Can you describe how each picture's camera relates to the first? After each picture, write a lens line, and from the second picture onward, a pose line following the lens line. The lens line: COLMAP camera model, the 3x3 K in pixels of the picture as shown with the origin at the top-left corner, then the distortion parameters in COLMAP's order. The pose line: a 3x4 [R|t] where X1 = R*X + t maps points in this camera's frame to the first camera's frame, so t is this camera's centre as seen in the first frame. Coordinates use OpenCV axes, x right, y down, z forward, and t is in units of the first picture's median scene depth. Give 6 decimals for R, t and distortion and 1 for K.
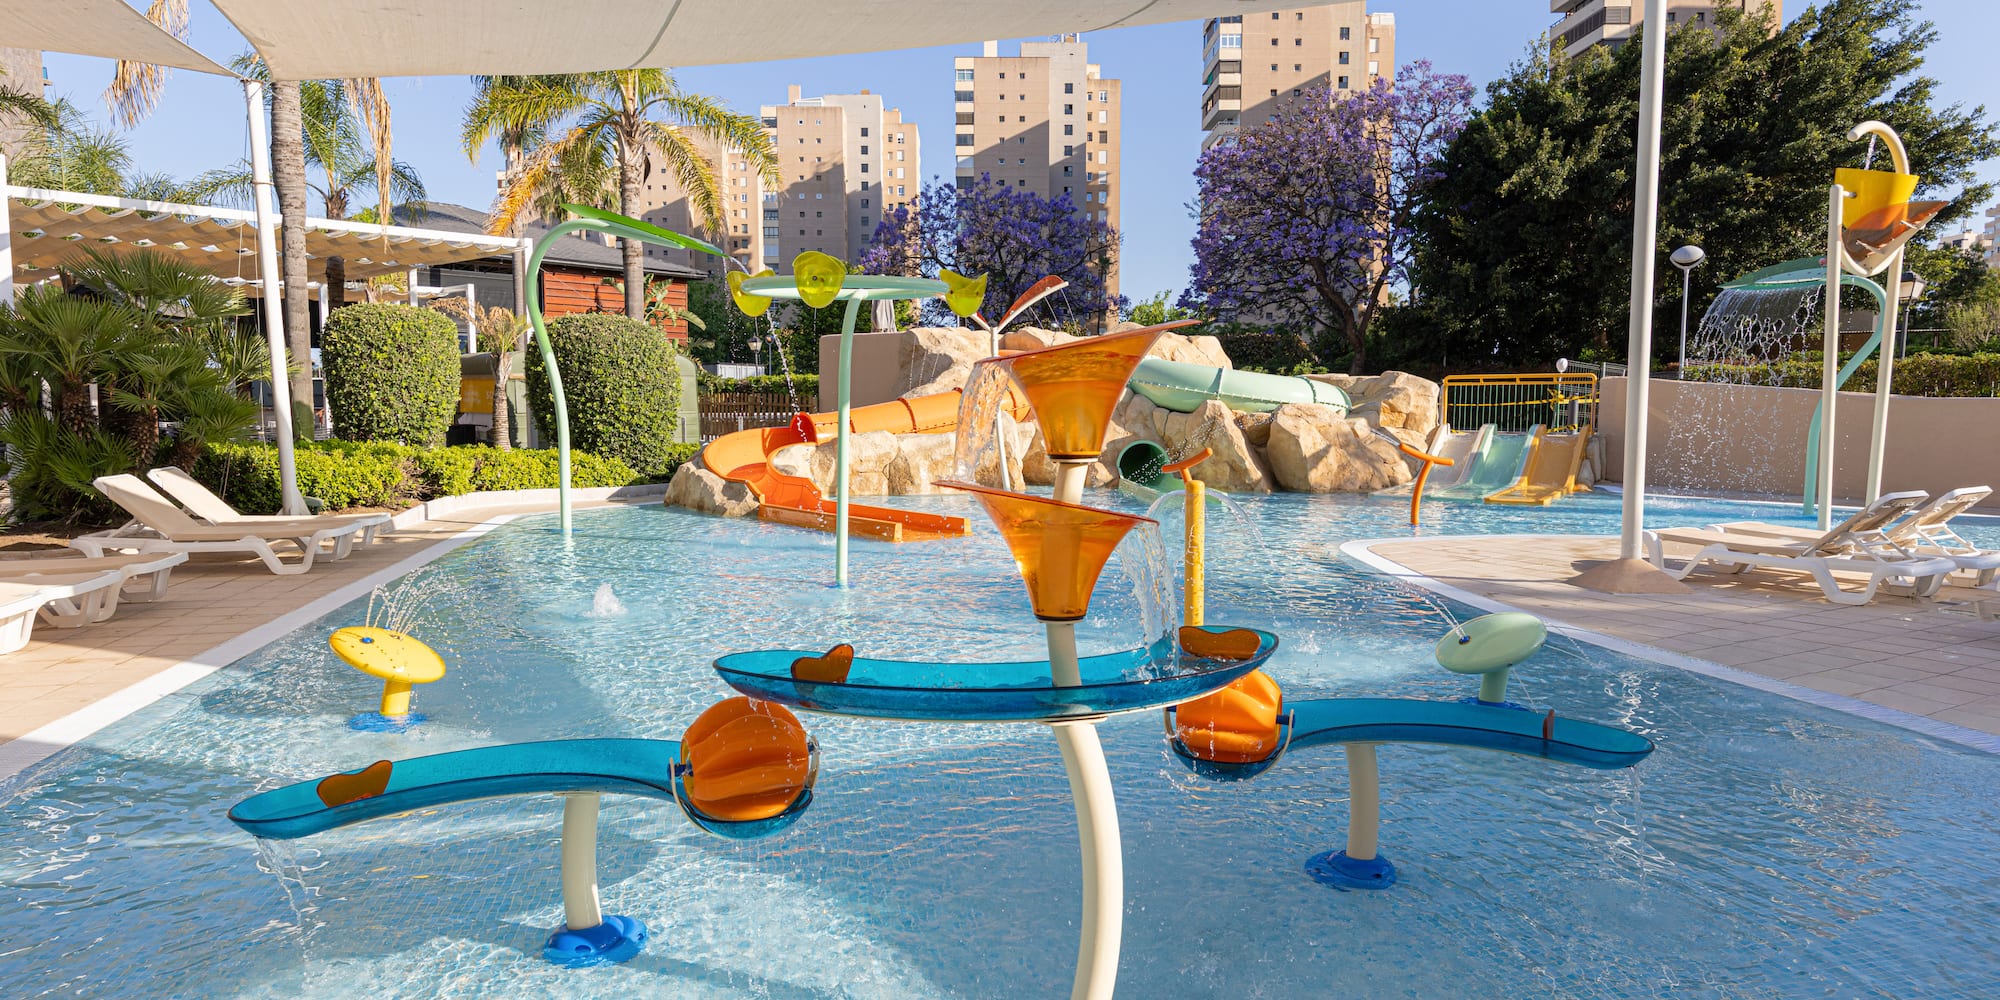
lens RADIAL K [[1487.1, 0, 931.7], [0, 1487.1, 508.4], [0, 0, 1]] dist [0.004369, 0.003134]
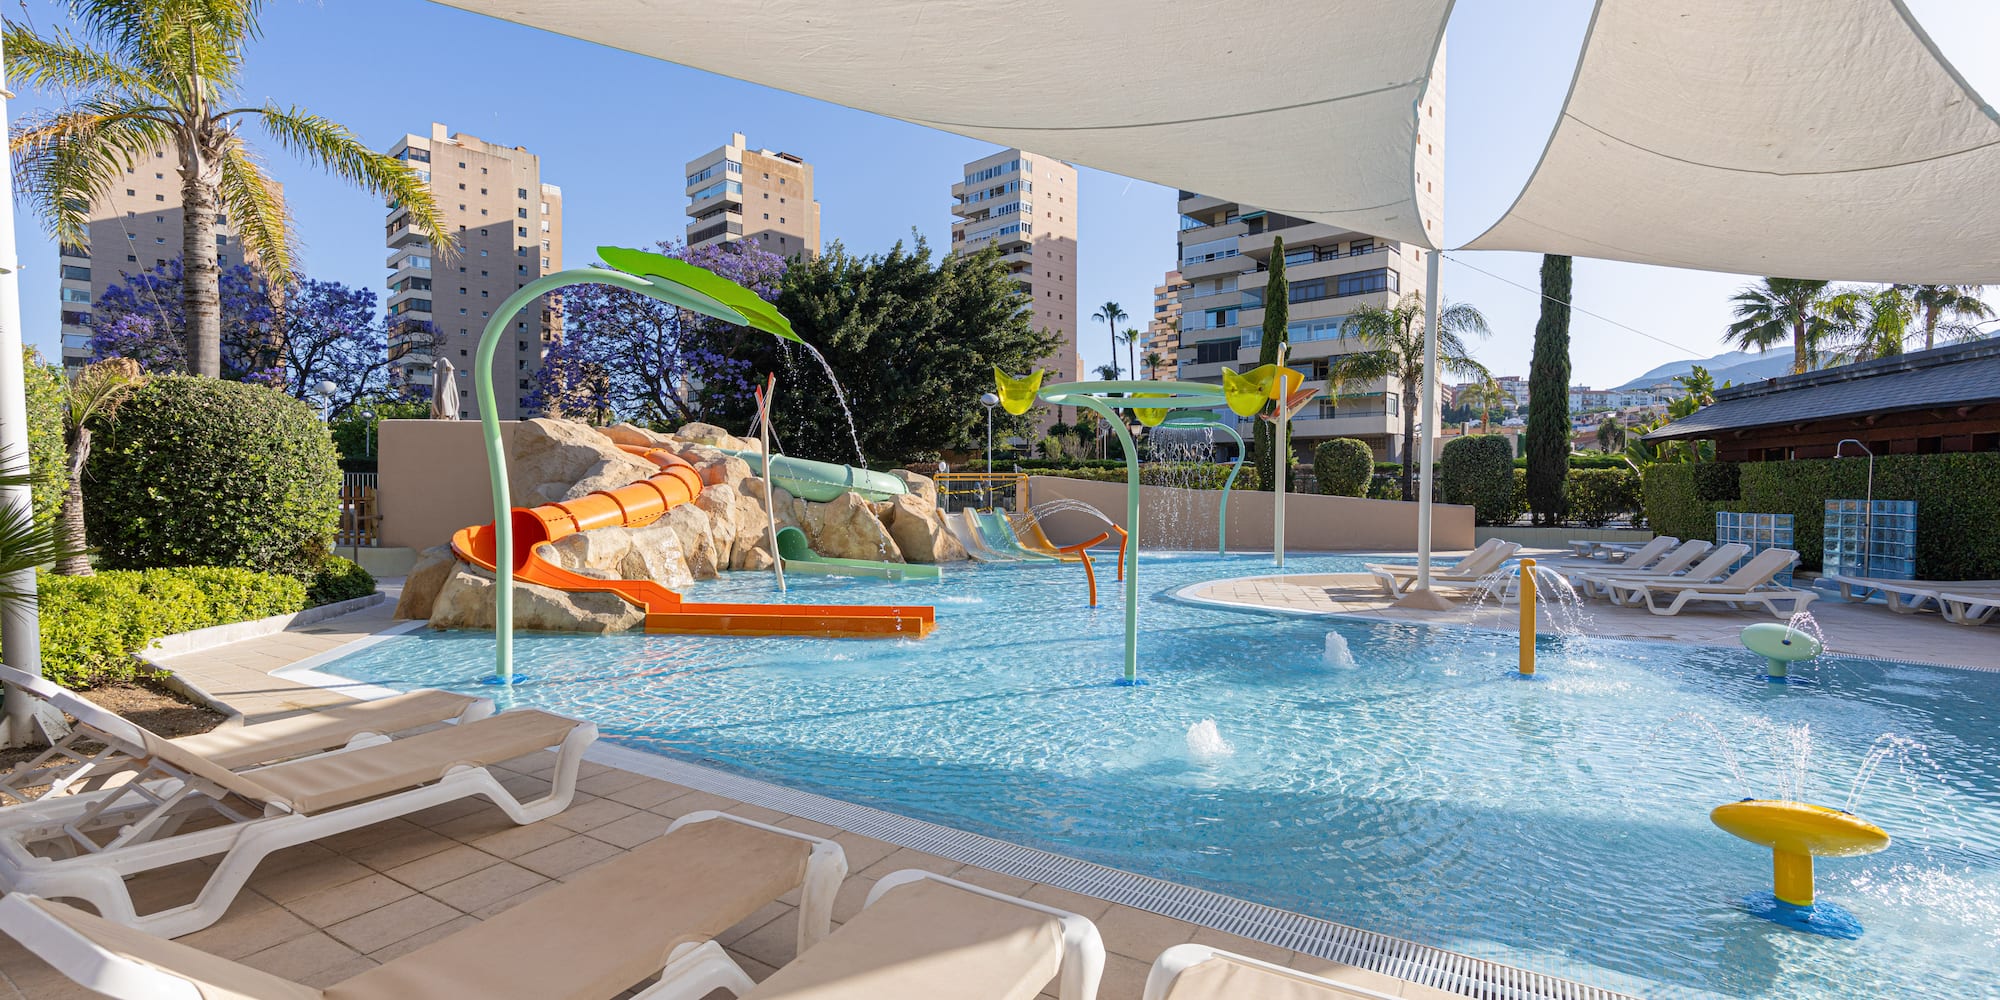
lens RADIAL K [[1011.5, 0, 1000.0], [0, 1011.5, 500.0], [0, 0, 1]] dist [-0.001592, 0.000610]
pose [[0.569204, -0.012421, 0.822103, -0.395977], [0.054128, 0.998283, -0.022394, -0.037409], [-0.820413, 0.057246, 0.568899, 0.387406]]
